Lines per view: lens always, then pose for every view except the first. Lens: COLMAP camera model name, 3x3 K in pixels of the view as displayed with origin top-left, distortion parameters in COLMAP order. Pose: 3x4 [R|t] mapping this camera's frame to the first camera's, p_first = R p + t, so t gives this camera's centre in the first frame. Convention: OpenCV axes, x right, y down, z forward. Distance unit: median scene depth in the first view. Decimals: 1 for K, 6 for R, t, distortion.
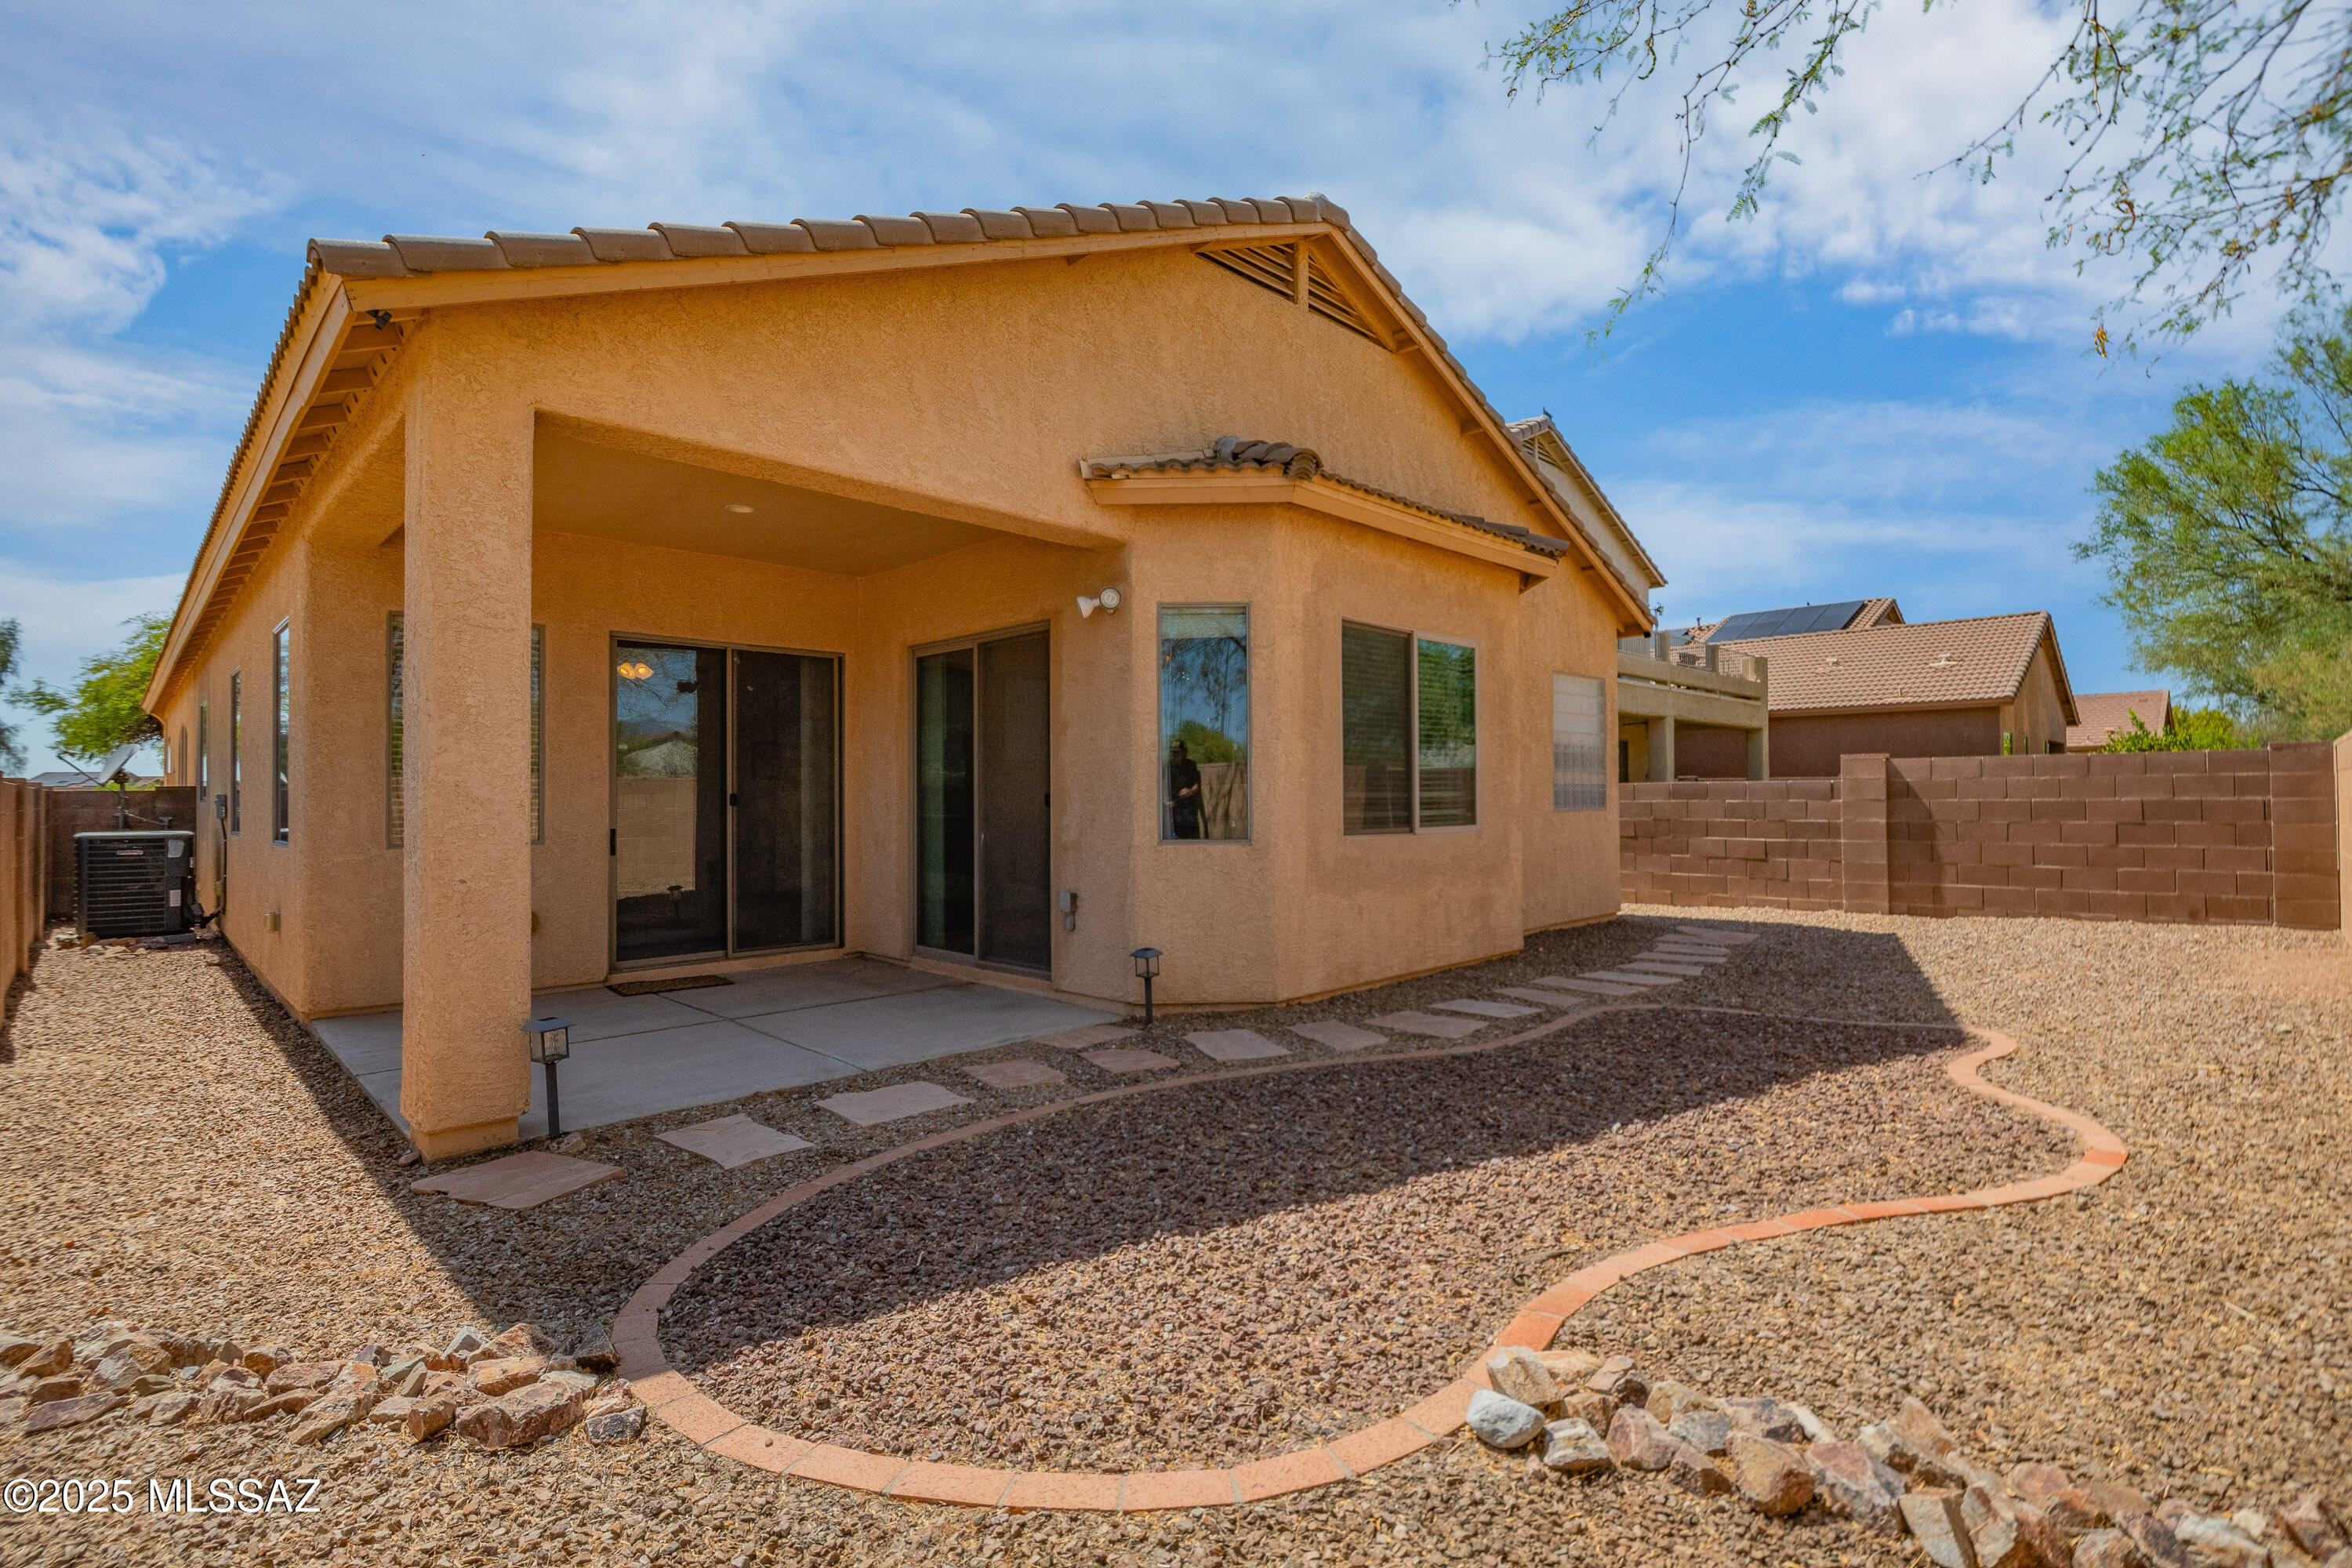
lens RADIAL K [[1092.9, 0, 1176.0], [0, 1092.9, 784.0], [0, 0, 1]] dist [-0.011109, -0.000680]
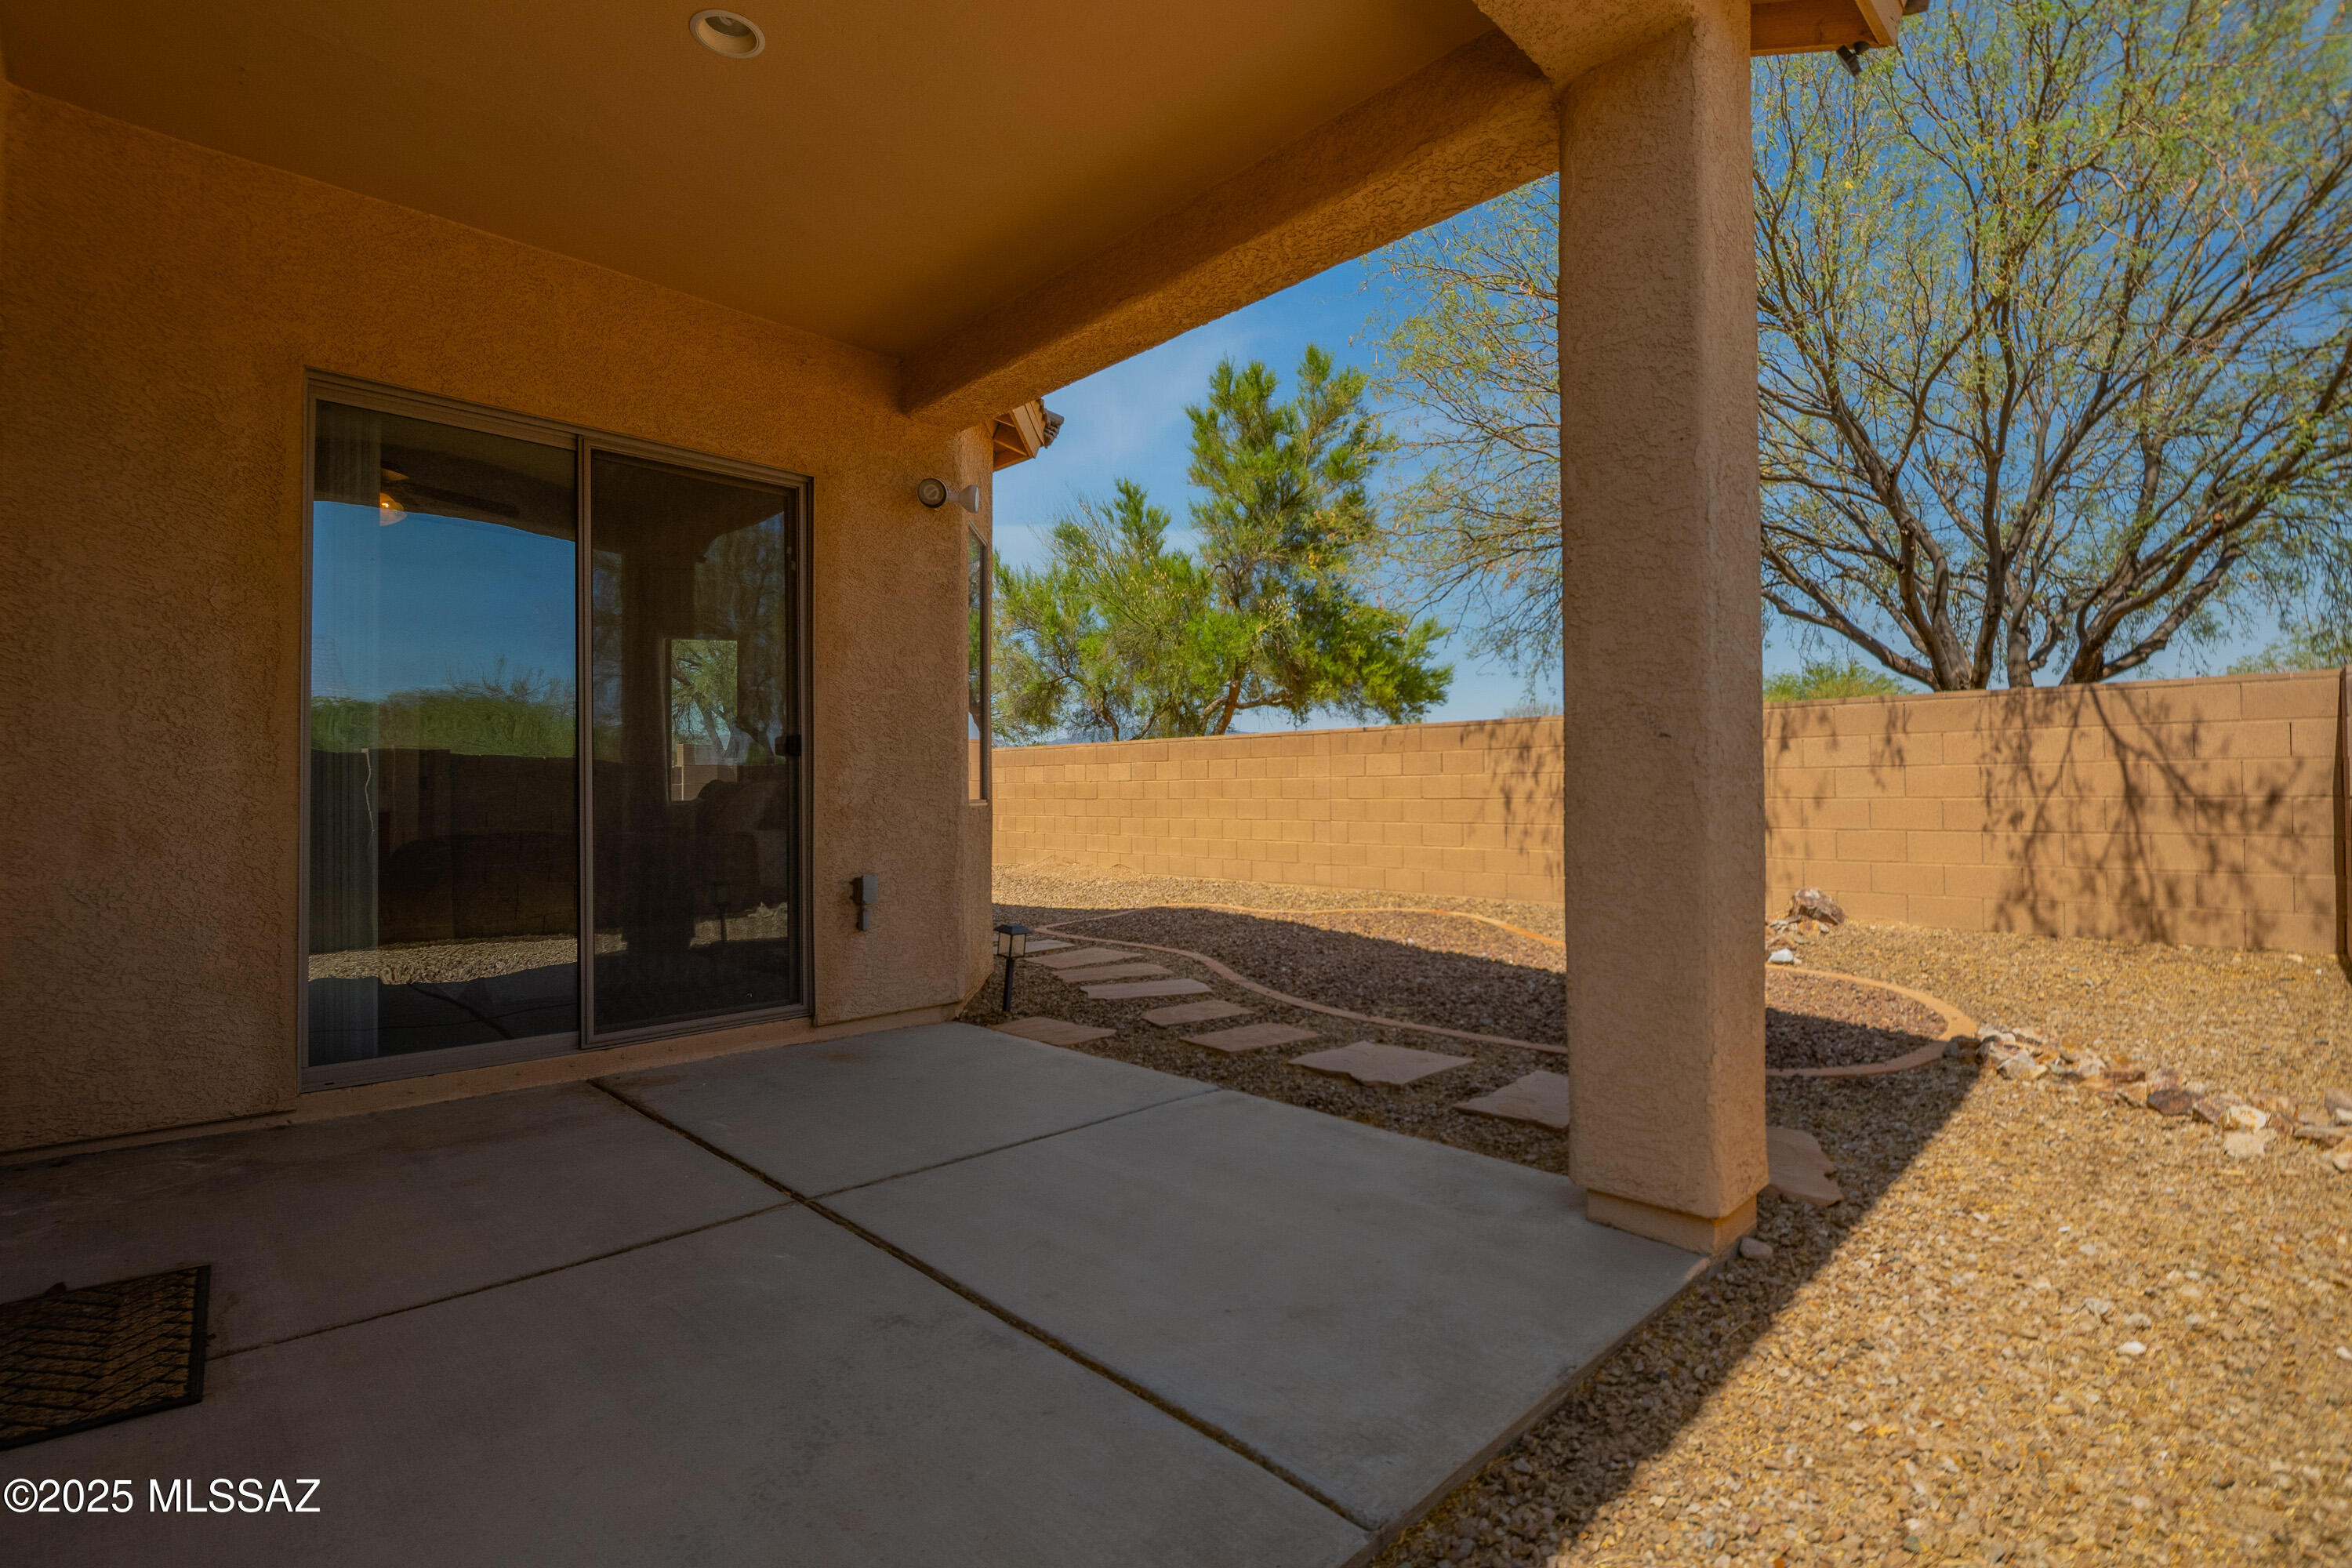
lens RADIAL K [[1092.9, 0, 1176.0], [0, 1092.9, 784.0], [0, 0, 1]] dist [-0.011109, -0.000680]
pose [[0.014333, 0.016927, 0.999754, -0.695628], [-0.000856, 0.999857, -0.016917, 0.045630], [-0.999897, -0.000614, 0.014345, 0.689055]]
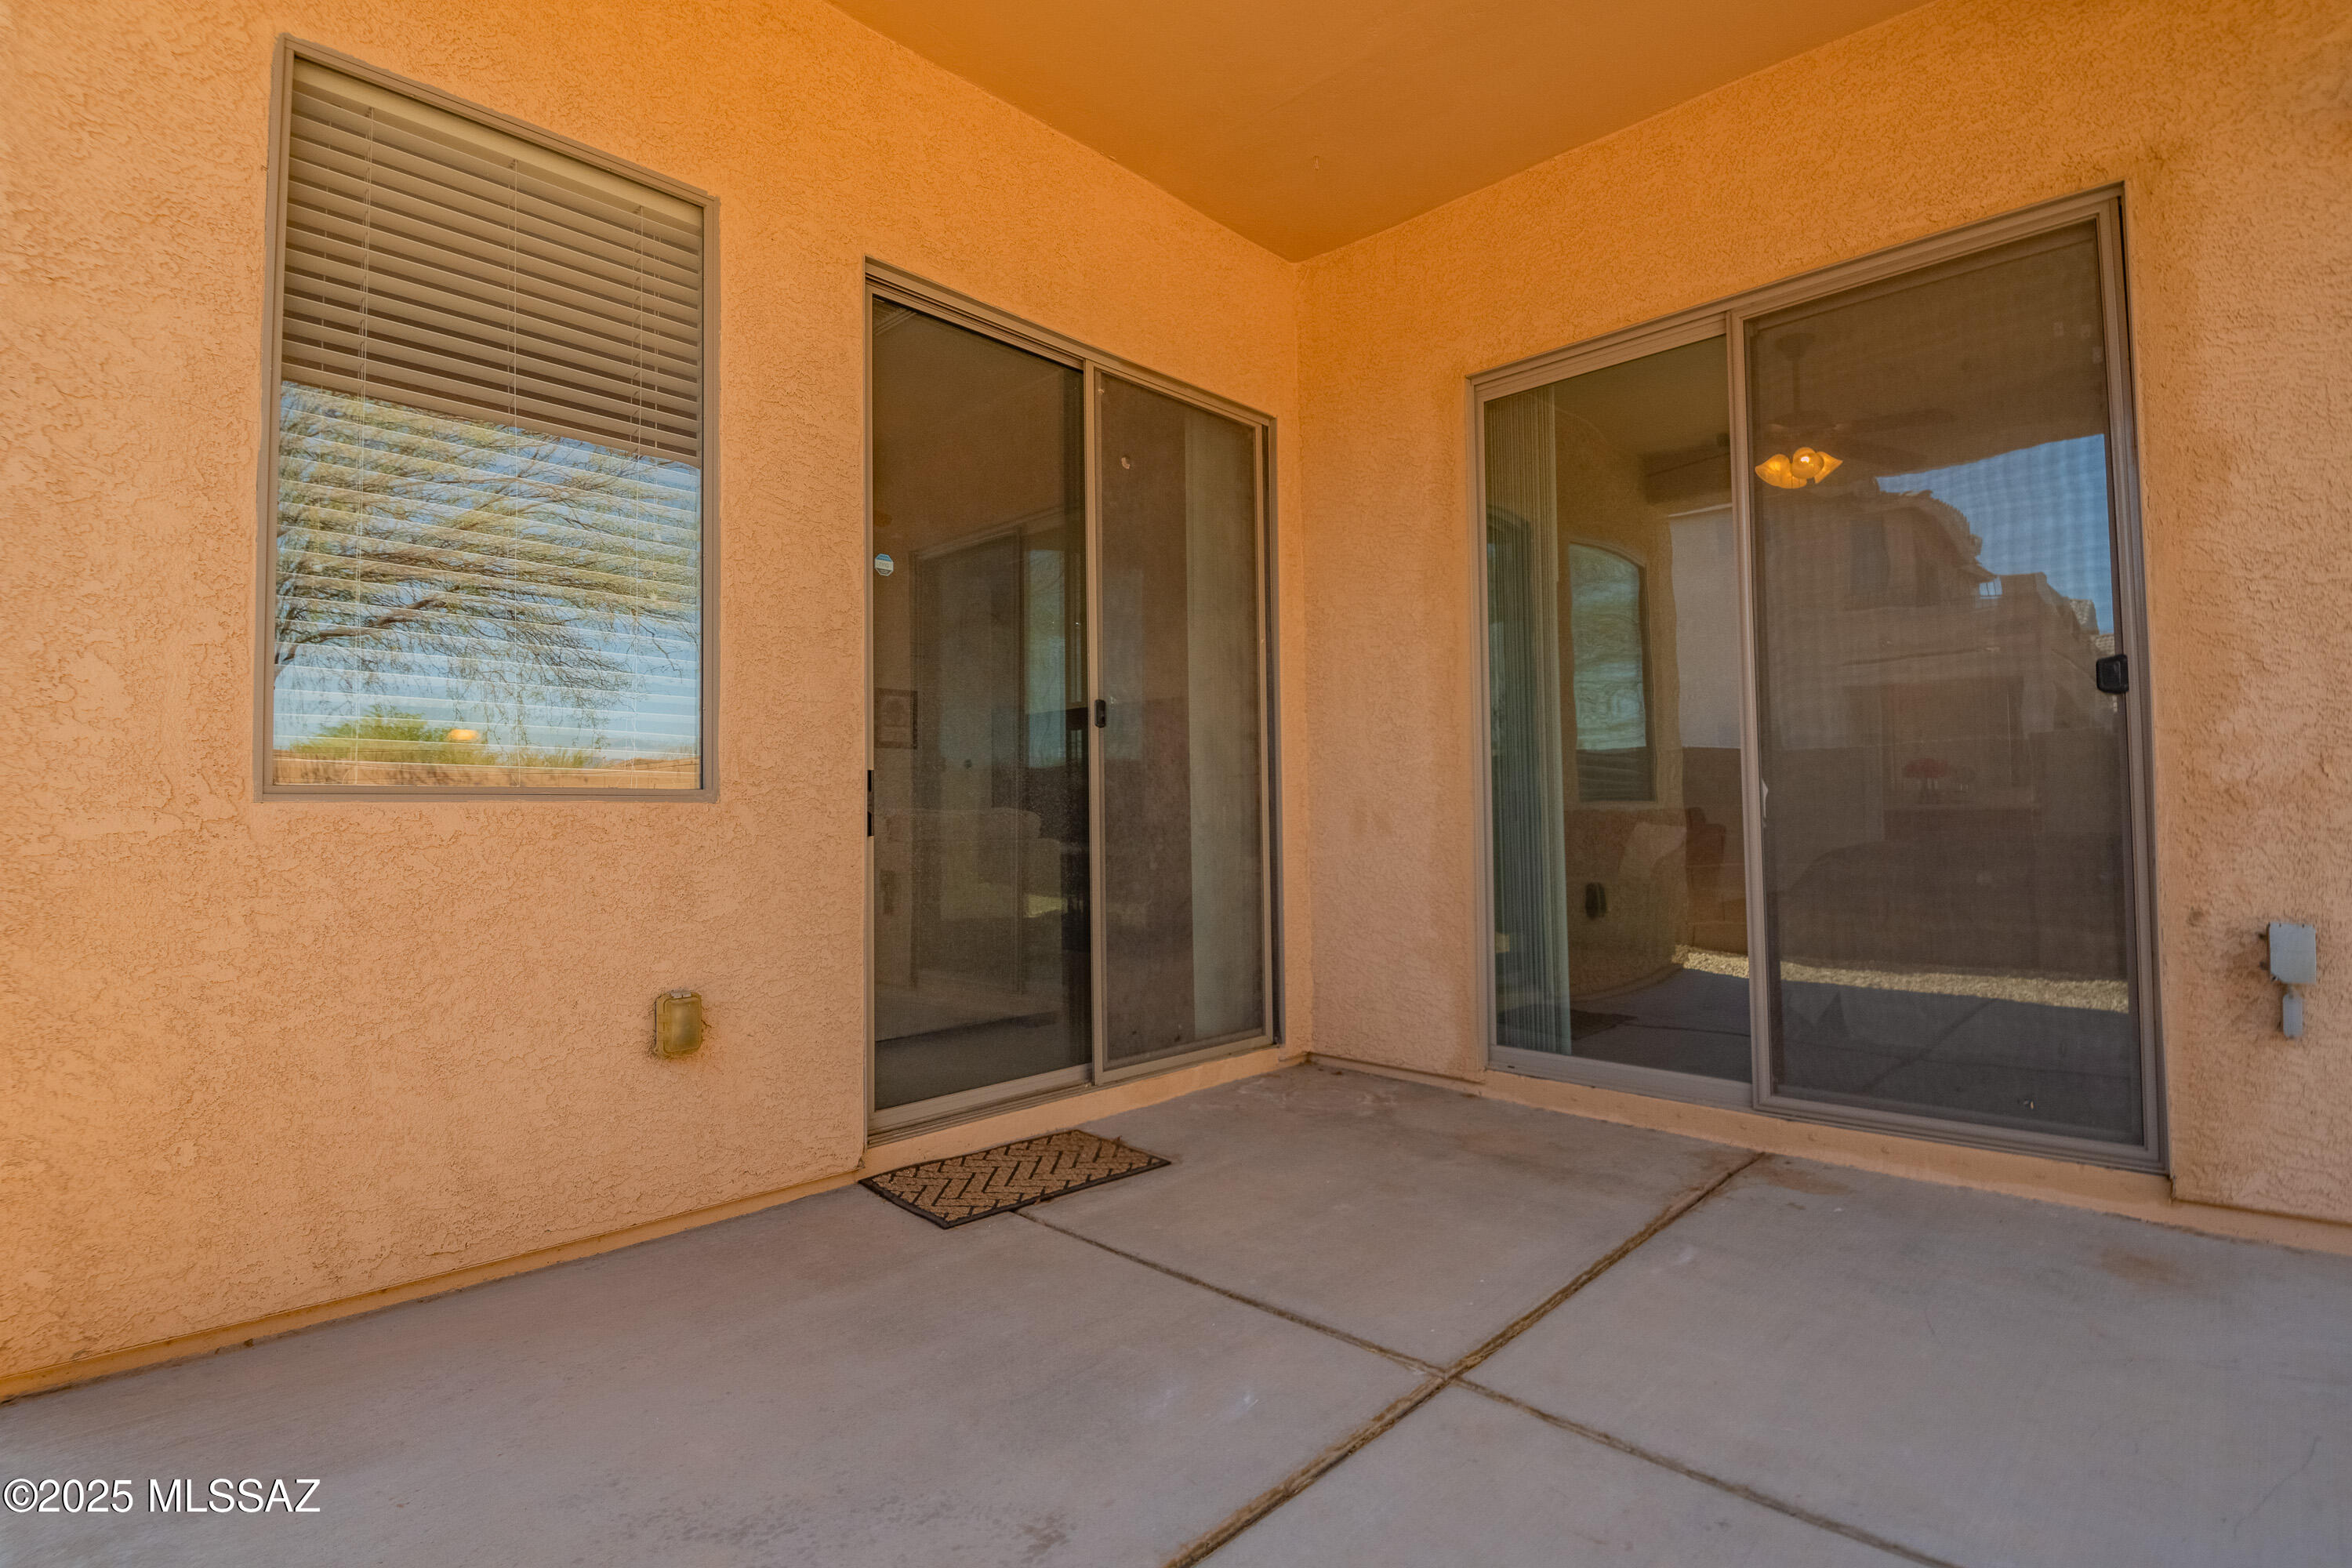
lens RADIAL K [[1128.5, 0, 1134.0], [0, 1128.5, 777.4], [0, 0, 1]] dist [-0.003961, -0.001091]
pose [[0.999969, -0.006938, 0.003783, -0.405517], [0.007037, 0.999621, -0.026624, 0.052621], [-0.003597, 0.026650, 0.999638, 0.568976]]
